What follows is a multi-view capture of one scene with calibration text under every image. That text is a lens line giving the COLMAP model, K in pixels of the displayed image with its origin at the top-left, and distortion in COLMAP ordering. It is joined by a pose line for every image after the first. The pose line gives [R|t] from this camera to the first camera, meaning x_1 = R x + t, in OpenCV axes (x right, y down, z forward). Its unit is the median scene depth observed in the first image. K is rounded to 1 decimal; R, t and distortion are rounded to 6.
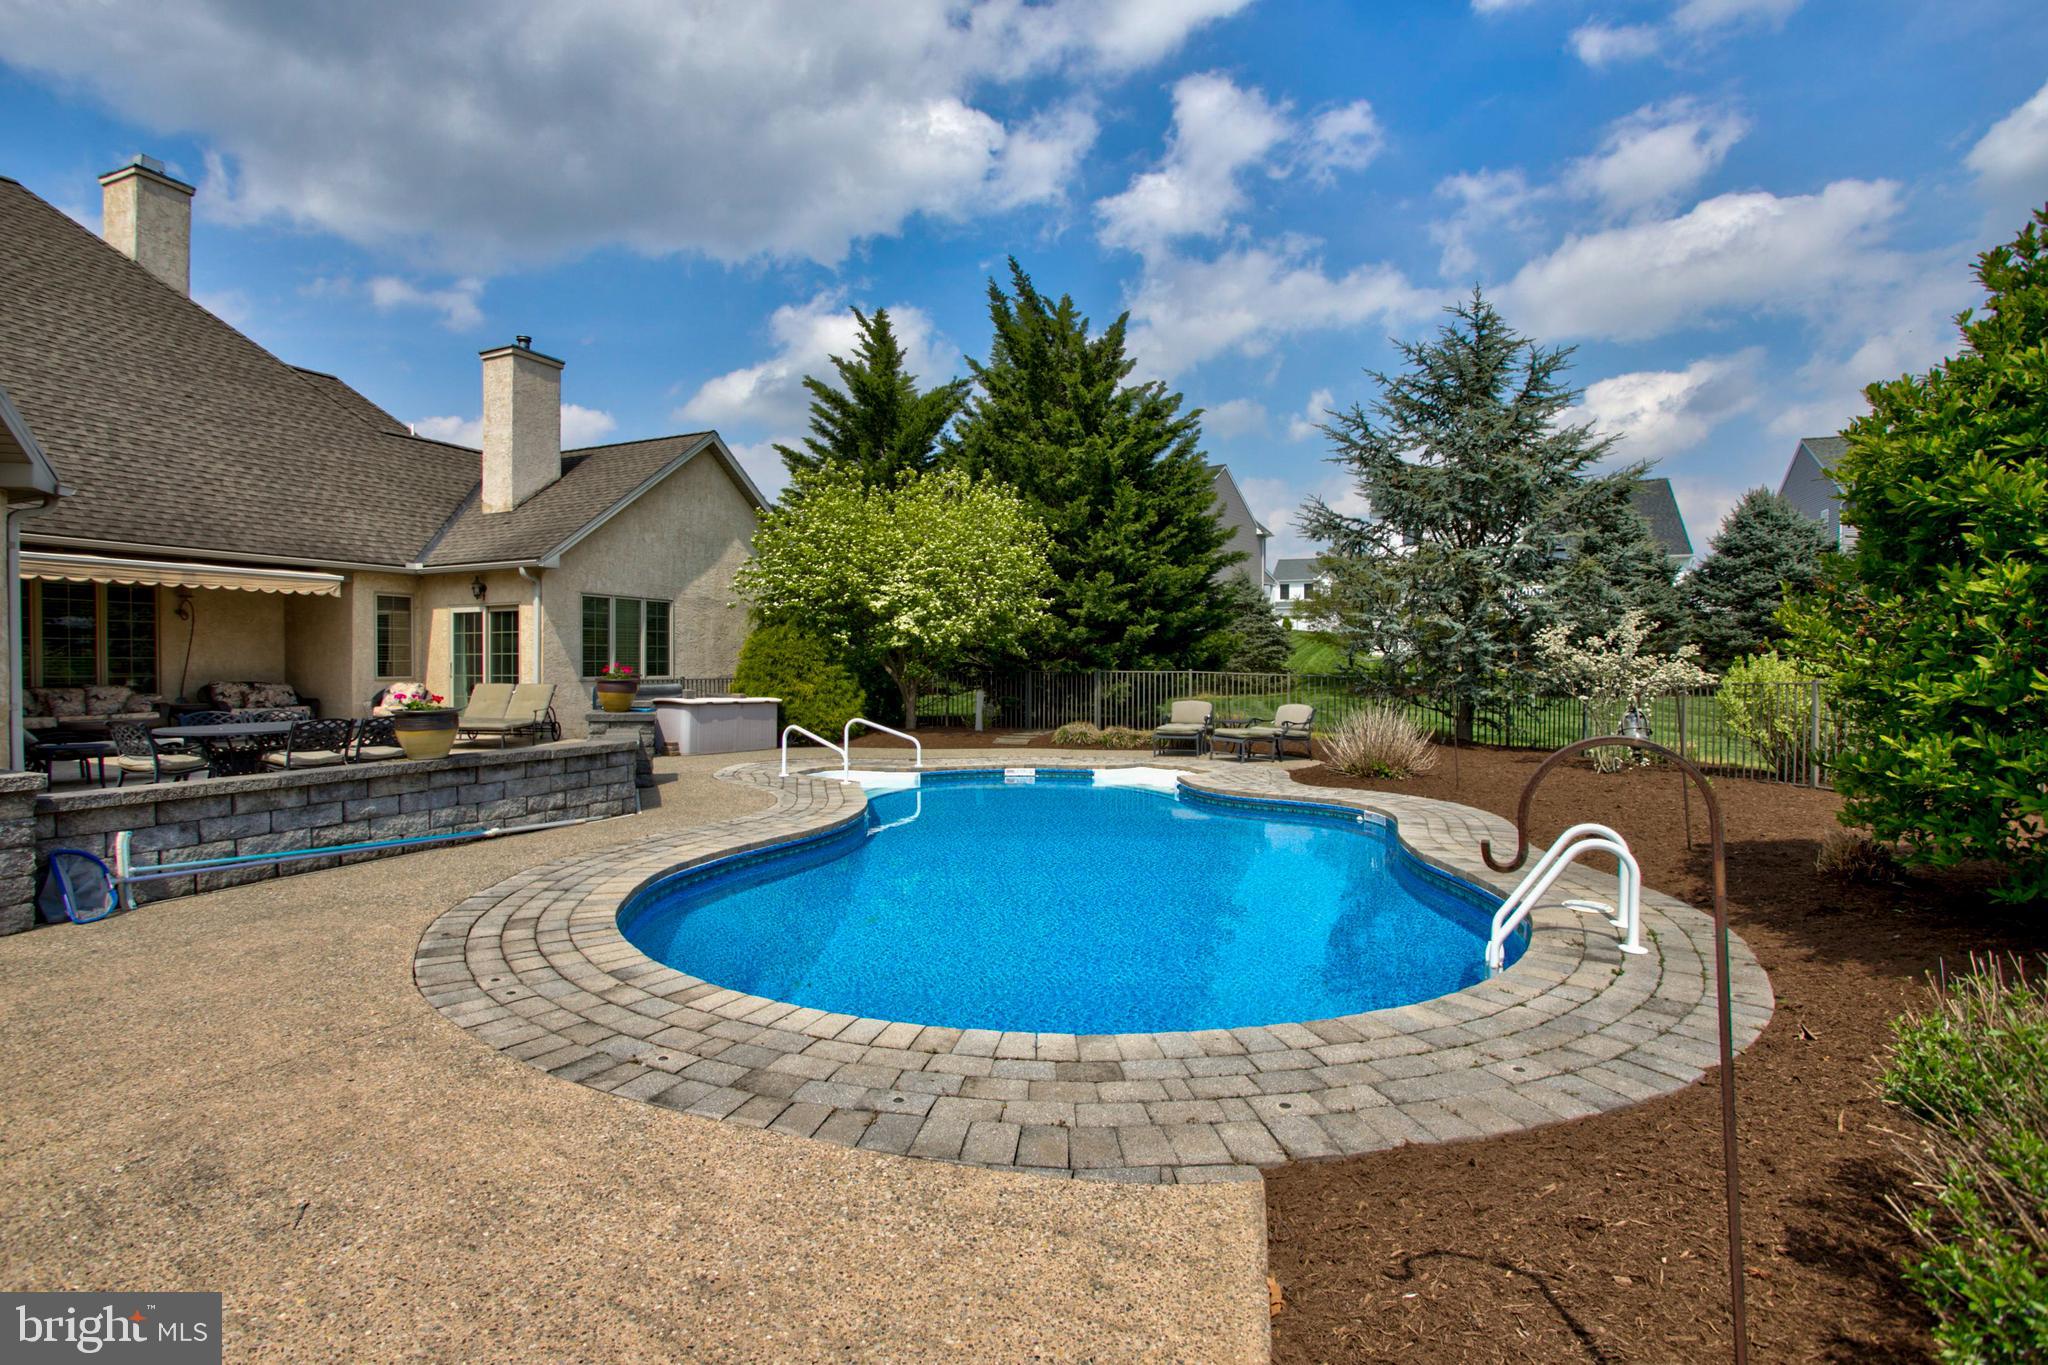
lens RADIAL K [[1000.2, 0, 1024.7], [0, 1000.2, 678.4], [0, 0, 1]] dist [-0.003859, 0.003559]
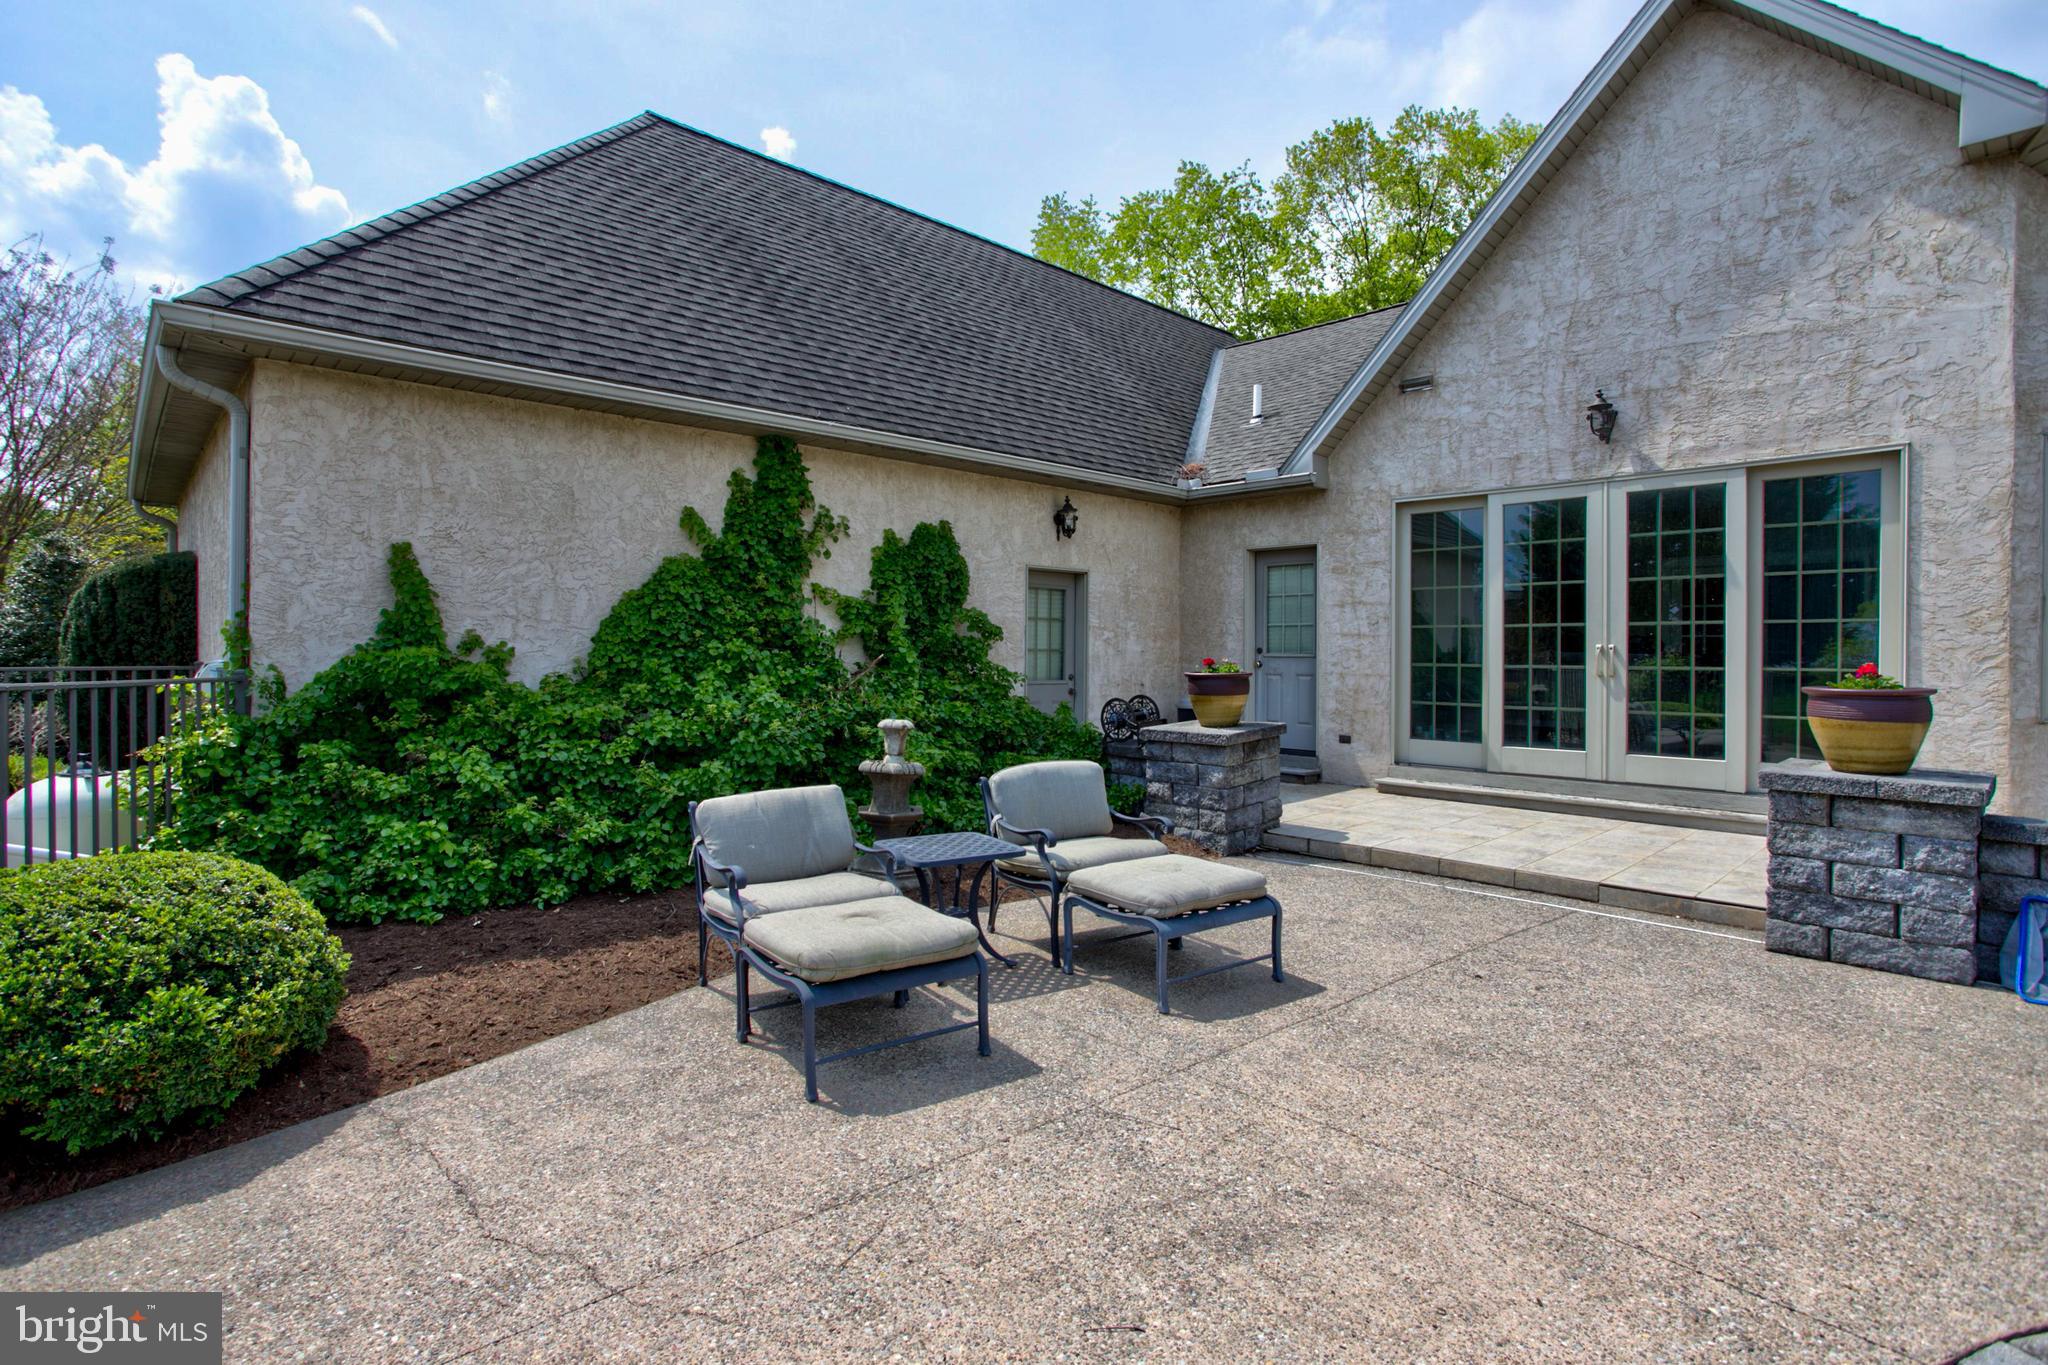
lens RADIAL K [[1000.2, 0, 1012.3], [0, 1000.2, 660.2], [0, 0, 1]] dist [-0.003859, 0.003559]
pose [[-0.367337, 0.023176, -0.929799, 0.030854], [-0.026298, 0.999031, 0.035291, -0.019954], [0.929716, 0.037416, -0.366371, 0.838352]]
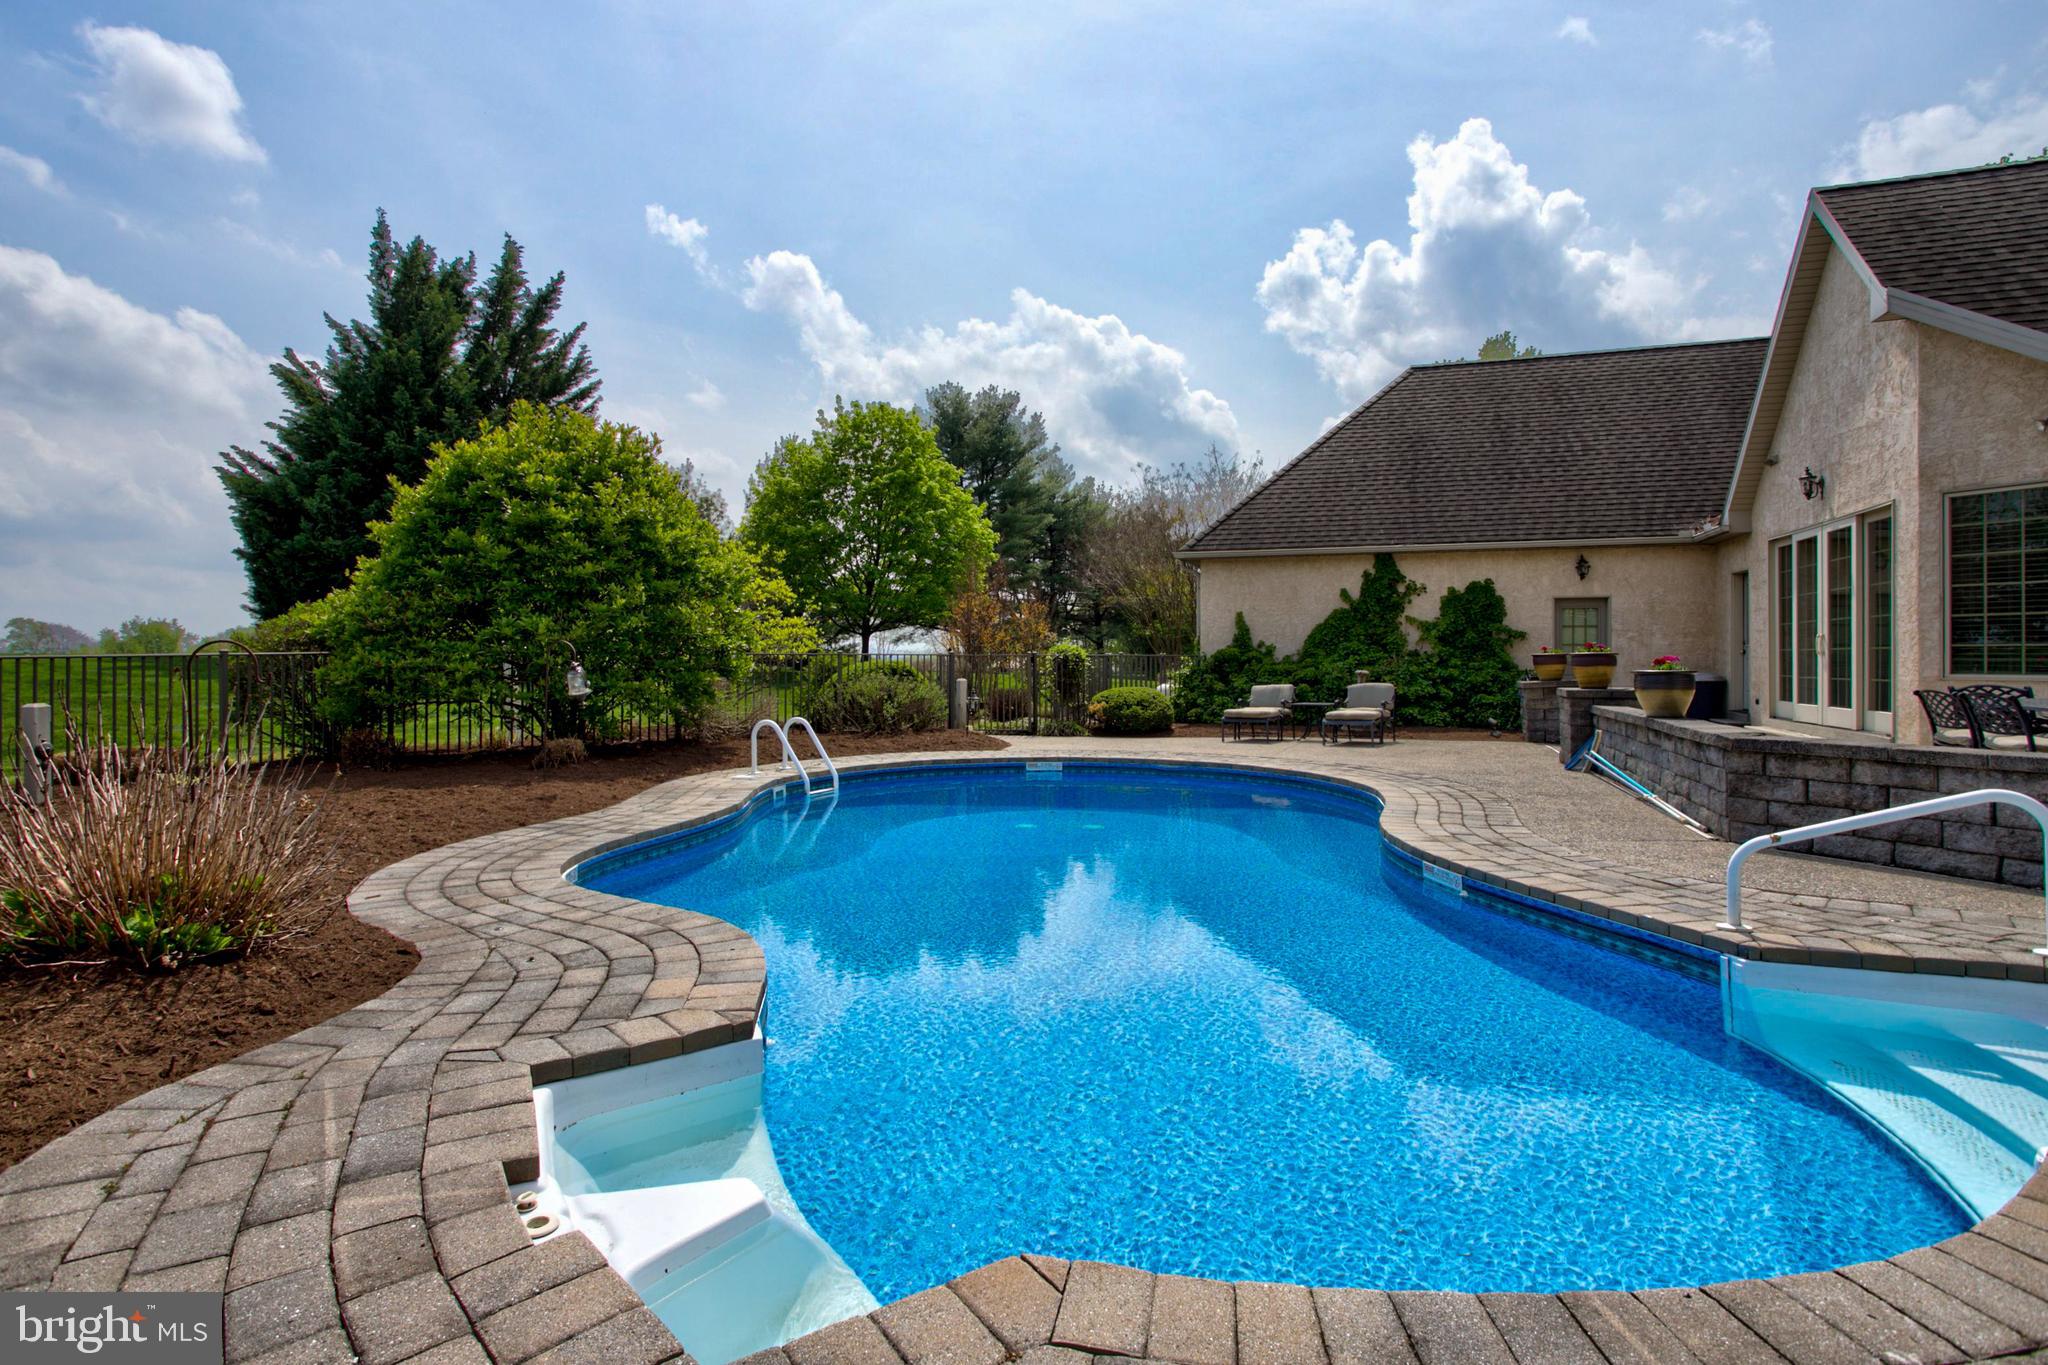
lens RADIAL K [[1000.2, 0, 1010.7], [0, 1000.2, 671.3], [0, 0, 1]] dist [-0.003859, 0.003559]
pose [[-0.996618, 0.014065, -0.080955, 0.109440], [0.010738, 0.999085, 0.041388, -0.026108], [0.081463, 0.040379, -0.995858, 1.495309]]
